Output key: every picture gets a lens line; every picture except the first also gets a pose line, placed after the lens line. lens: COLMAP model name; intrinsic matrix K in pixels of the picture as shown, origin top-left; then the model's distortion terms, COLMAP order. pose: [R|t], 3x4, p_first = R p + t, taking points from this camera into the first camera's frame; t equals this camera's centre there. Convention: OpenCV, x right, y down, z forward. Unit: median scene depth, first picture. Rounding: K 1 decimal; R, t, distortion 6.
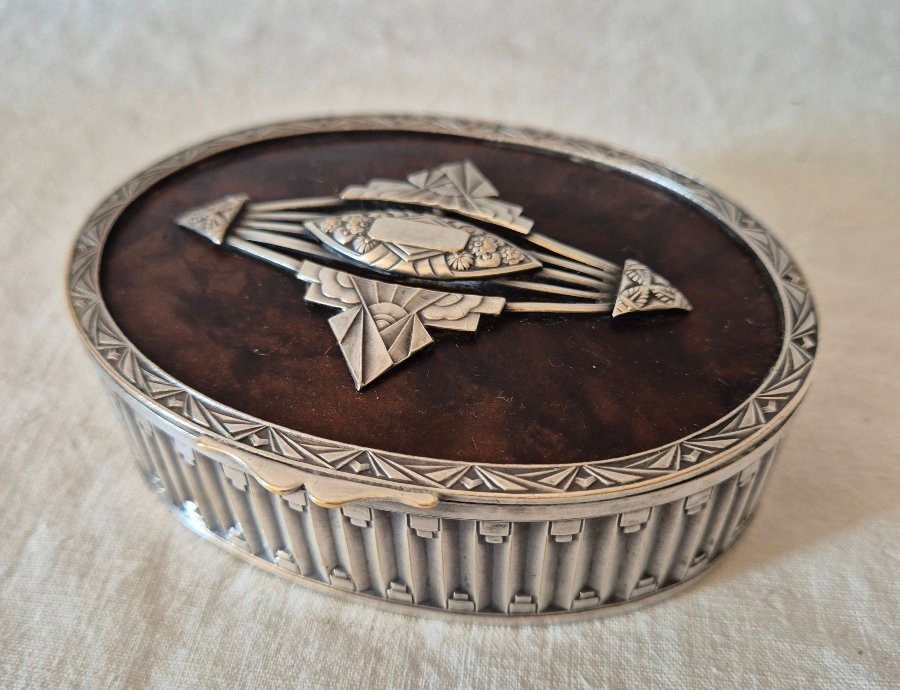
lens RADIAL K [[855.6, 0, 451.7], [0, 855.6, 401.6], [0, 0, 1]] dist [0.003251, 0.002855]
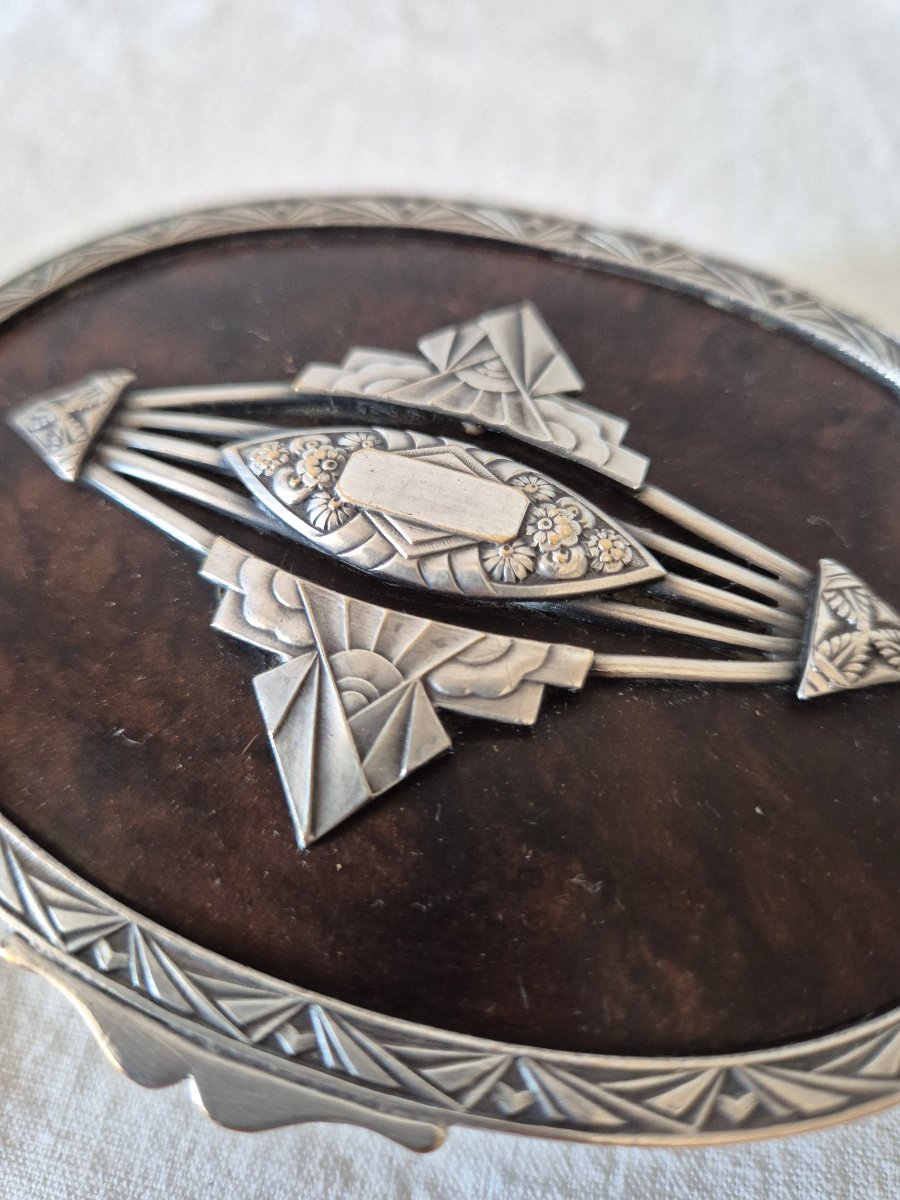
lens RADIAL K [[905.7, 0, 450.0], [0, 905.7, 600.0], [0, 0, 1]] dist [-0.058191, 0.001257]
pose [[0.998860, 0.040609, -0.025106, -0.010885], [-0.034554, 0.977777, 0.206779, -0.250015], [0.032945, -0.205675, 0.978066, 0.451350]]
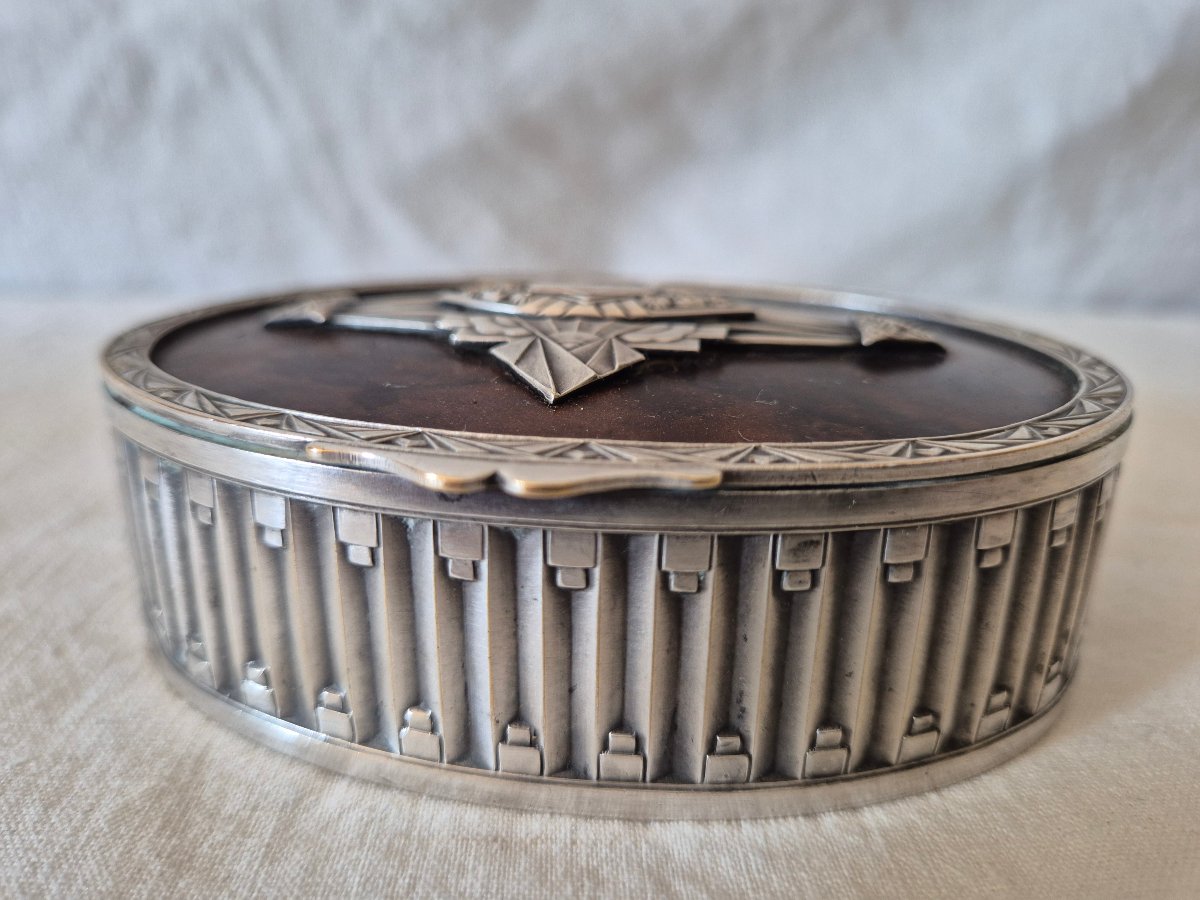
lens RADIAL K [[905.7, 0, 600.0], [0, 905.7, 450.0], [0, 0, 1]] dist [-0.058191, 0.001257]
pose [[0.987239, -0.021916, 0.157728, -0.167196], [0.094646, 0.877306, -0.470506, 0.324249], [-0.128064, 0.479430, 0.868186, 0.358308]]
